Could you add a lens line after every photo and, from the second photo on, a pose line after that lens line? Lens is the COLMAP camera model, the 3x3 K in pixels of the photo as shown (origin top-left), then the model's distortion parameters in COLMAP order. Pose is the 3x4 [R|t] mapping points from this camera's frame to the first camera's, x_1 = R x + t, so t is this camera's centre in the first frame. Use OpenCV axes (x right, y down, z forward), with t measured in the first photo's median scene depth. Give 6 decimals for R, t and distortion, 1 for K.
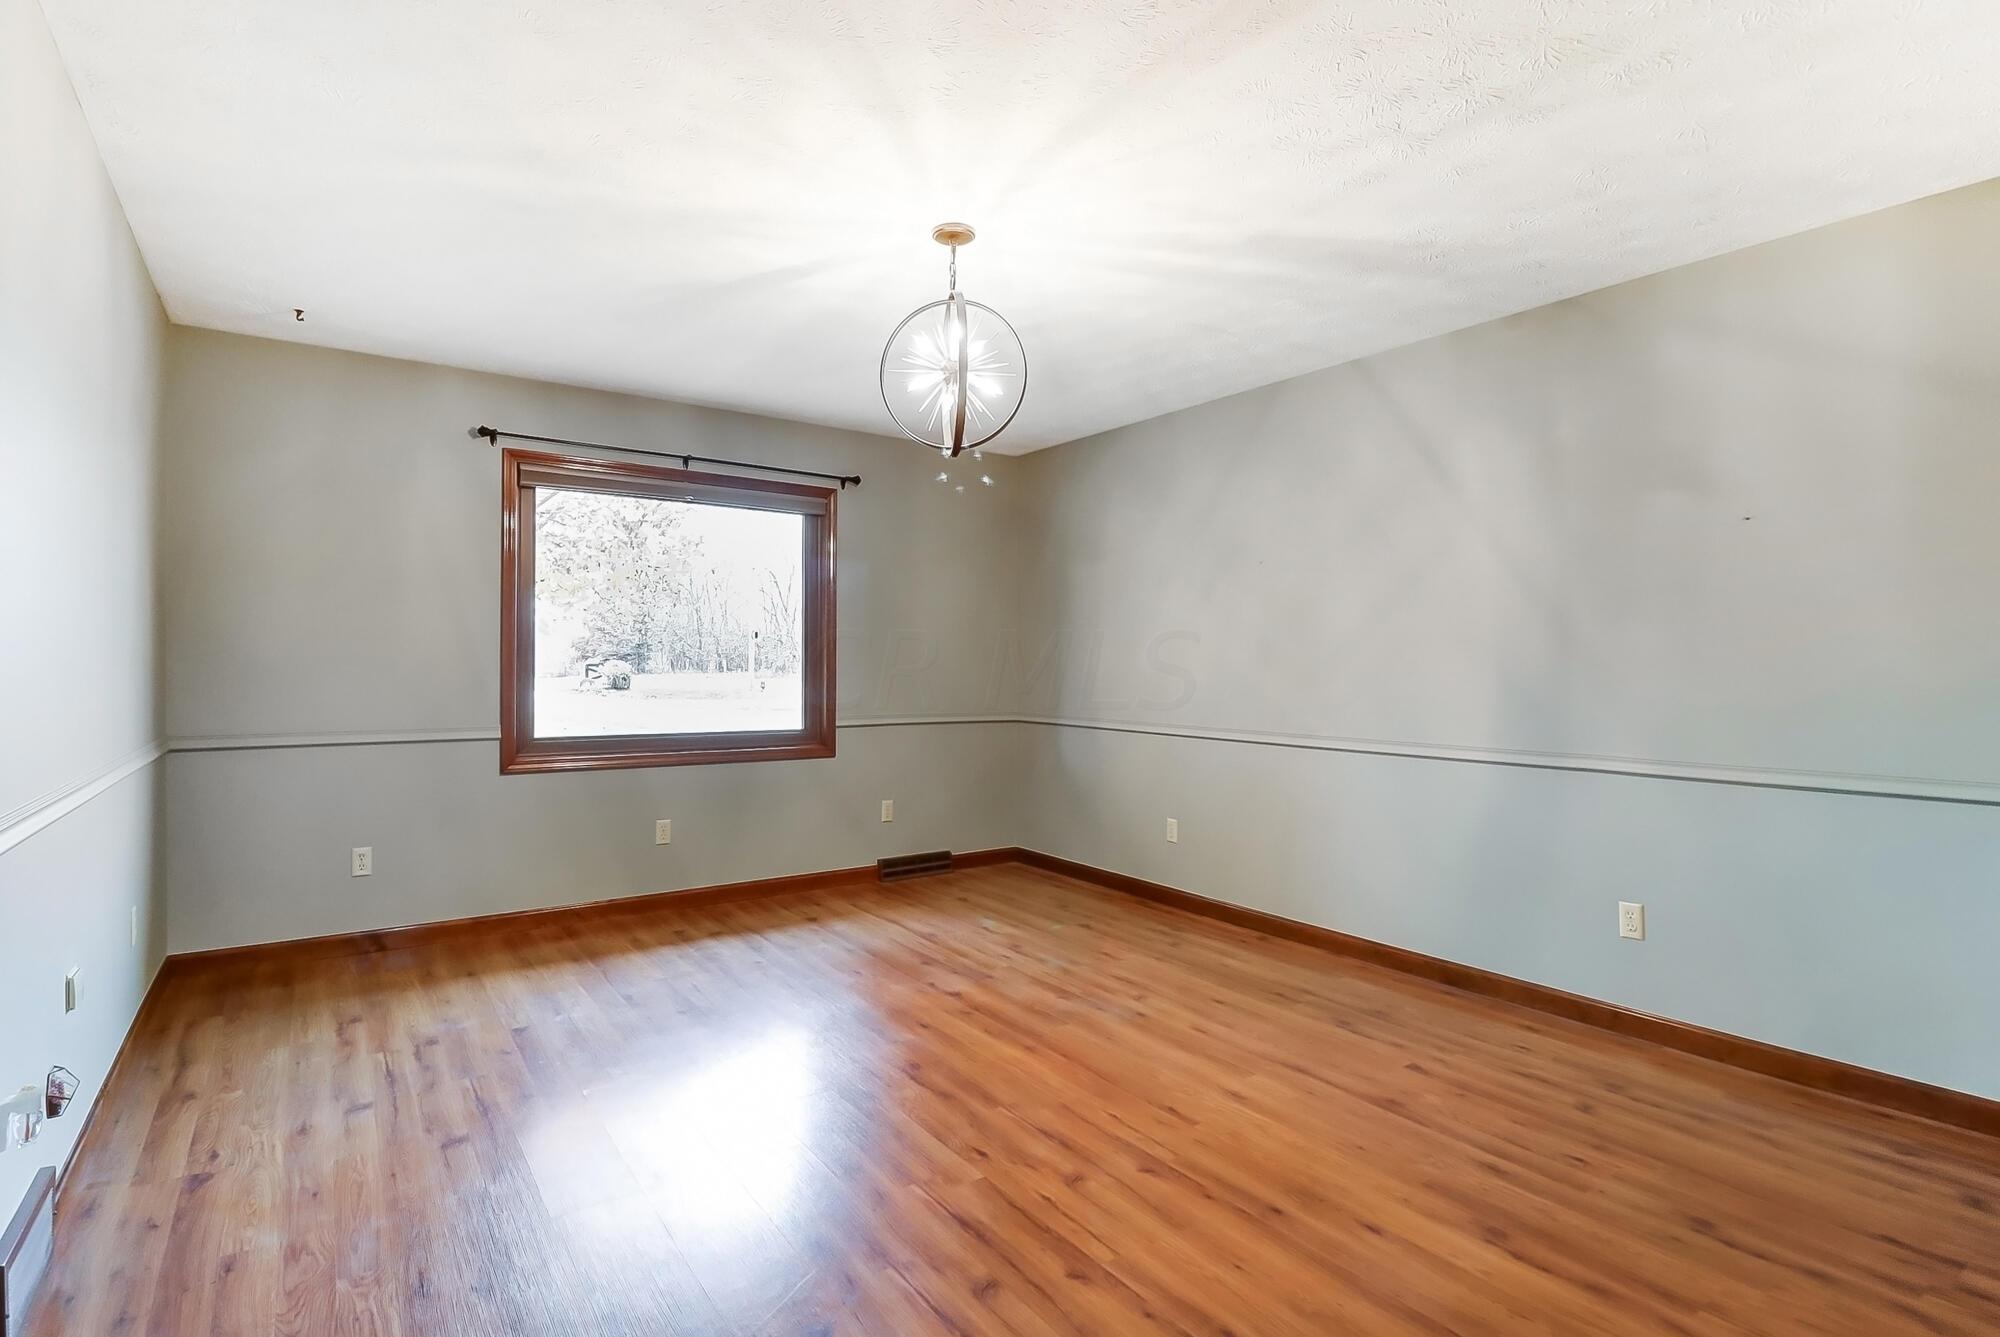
lens RADIAL K [[949.0, 0, 1000.0], [0, 949.0, 668.5], [0, 0, 1]] dist [0.000028, -0.000002]
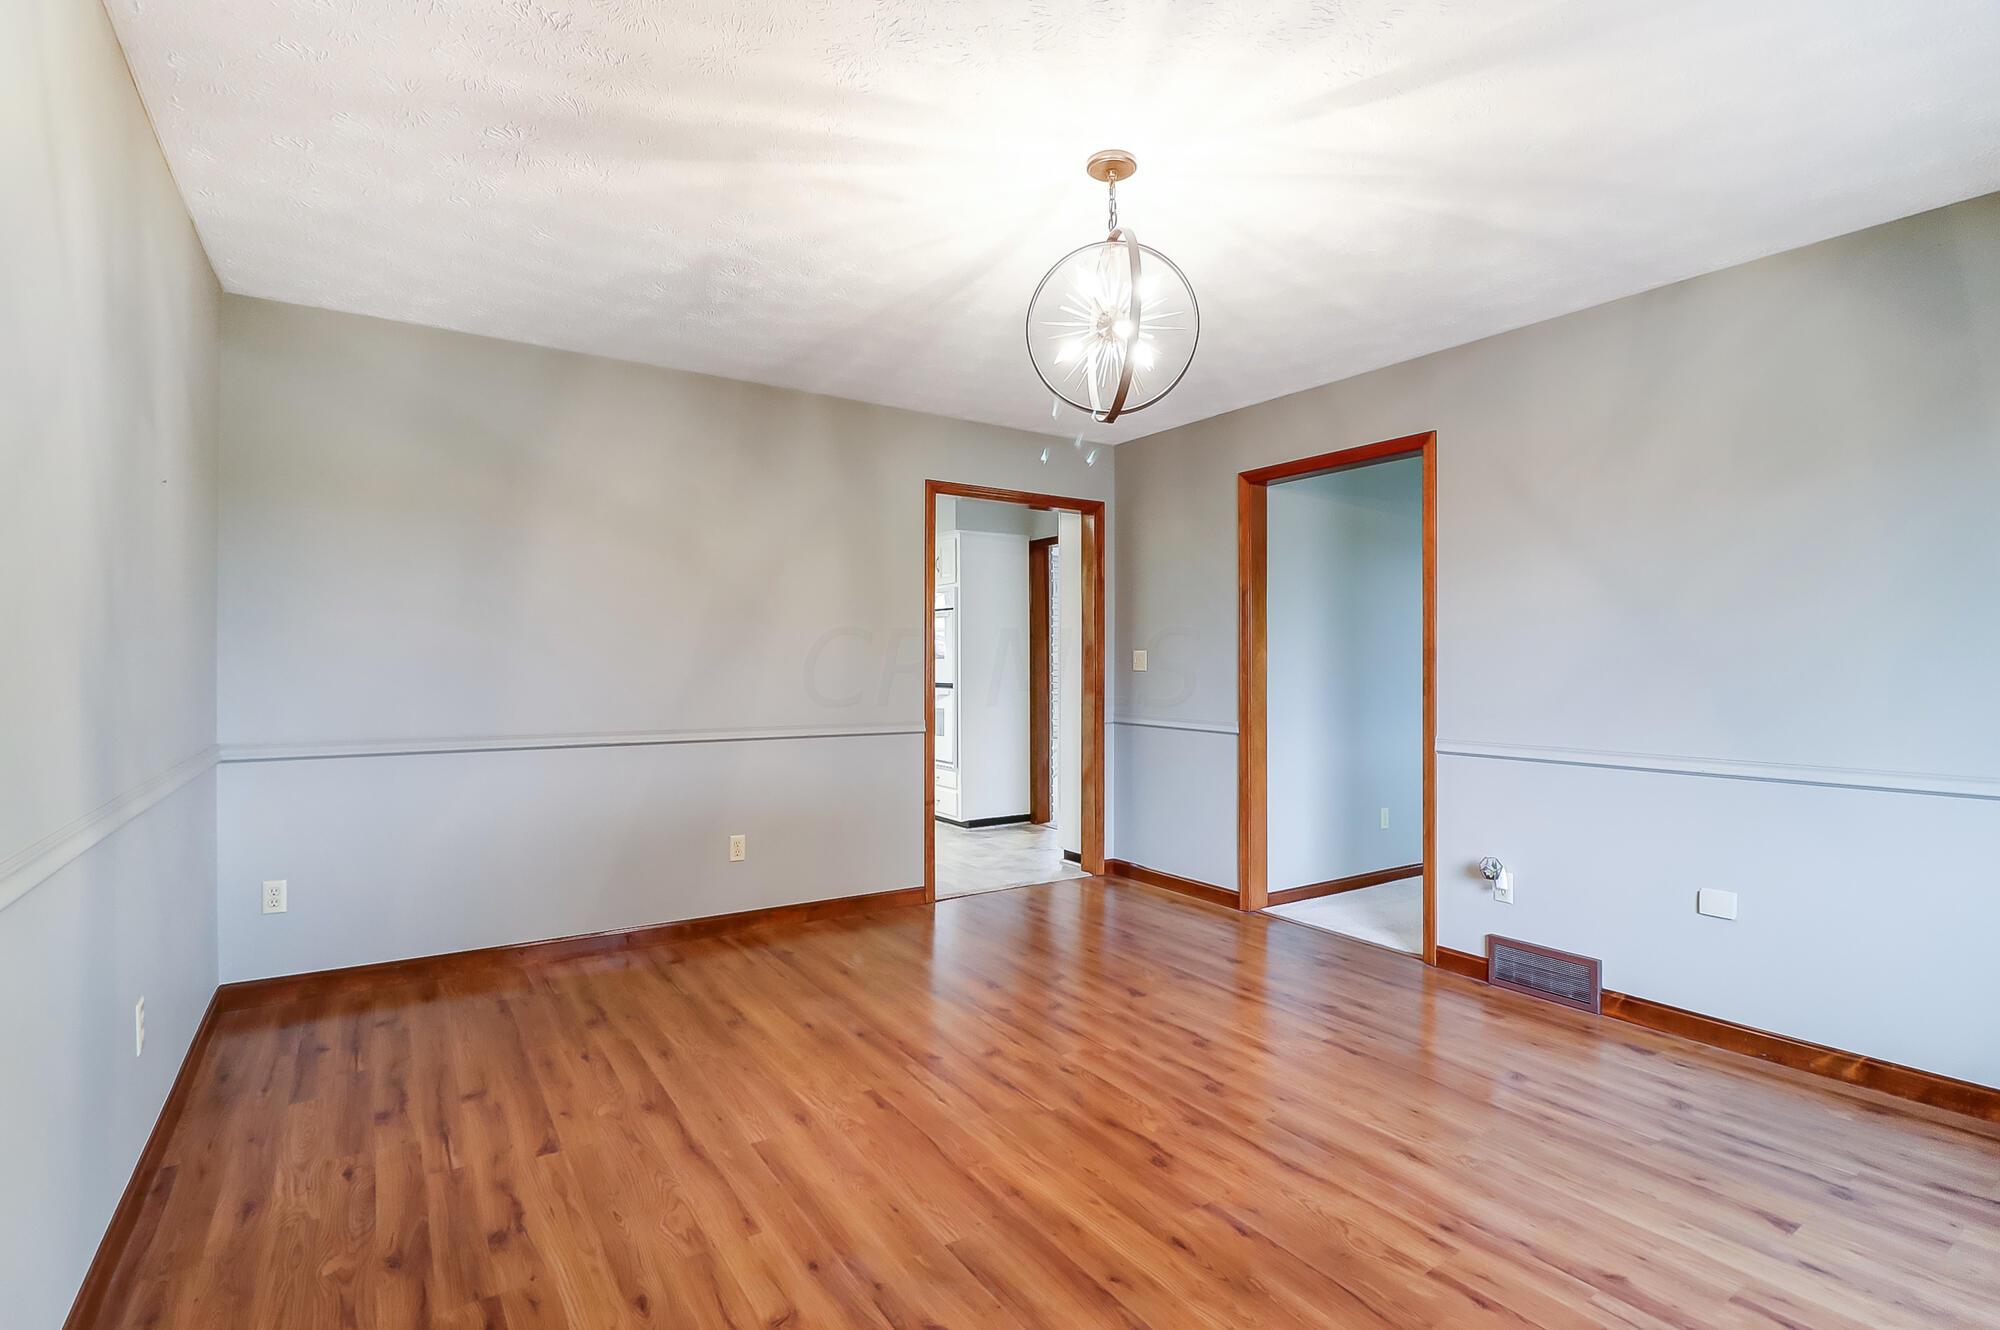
lens RADIAL K [[943.2, 0, 1000.0], [0, 943.2, 665.0], [0, 0, 1]] dist [0.000052, 0.000019]
pose [[-0.999278, -0.010474, 0.036526, 0.022739], [-0.010350, 0.999940, 0.003574, -0.006710], [-0.036562, 0.003193, -0.999326, 1.964826]]
